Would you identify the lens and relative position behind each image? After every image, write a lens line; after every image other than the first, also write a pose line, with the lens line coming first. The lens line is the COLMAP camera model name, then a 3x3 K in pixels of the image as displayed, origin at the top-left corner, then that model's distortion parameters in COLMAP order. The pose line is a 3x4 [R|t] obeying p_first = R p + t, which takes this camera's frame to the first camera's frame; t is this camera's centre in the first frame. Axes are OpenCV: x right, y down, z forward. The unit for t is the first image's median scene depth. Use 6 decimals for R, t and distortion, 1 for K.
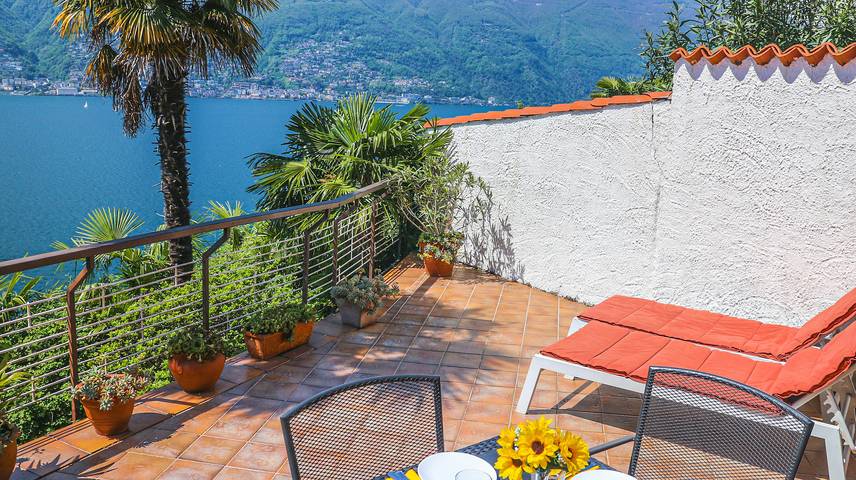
lens RADIAL K [[730.8, 0, 428.0], [0, 730.8, 240.0], [0, 0, 1]] dist [-0.169278, 0.137747]
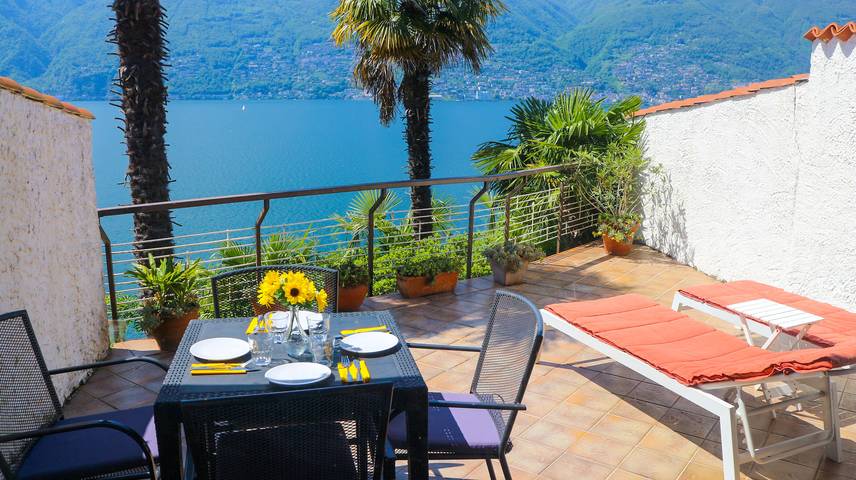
lens RADIAL K [[730.8, 0, 428.0], [0, 730.8, 240.0], [0, 0, 1]] dist [-0.169278, 0.137747]
pose [[0.889681, 0.061436, -0.452431, 0.239175], [-0.065017, 0.997855, 0.007647, 0.036479], [0.451931, 0.022612, 0.891766, -0.068934]]
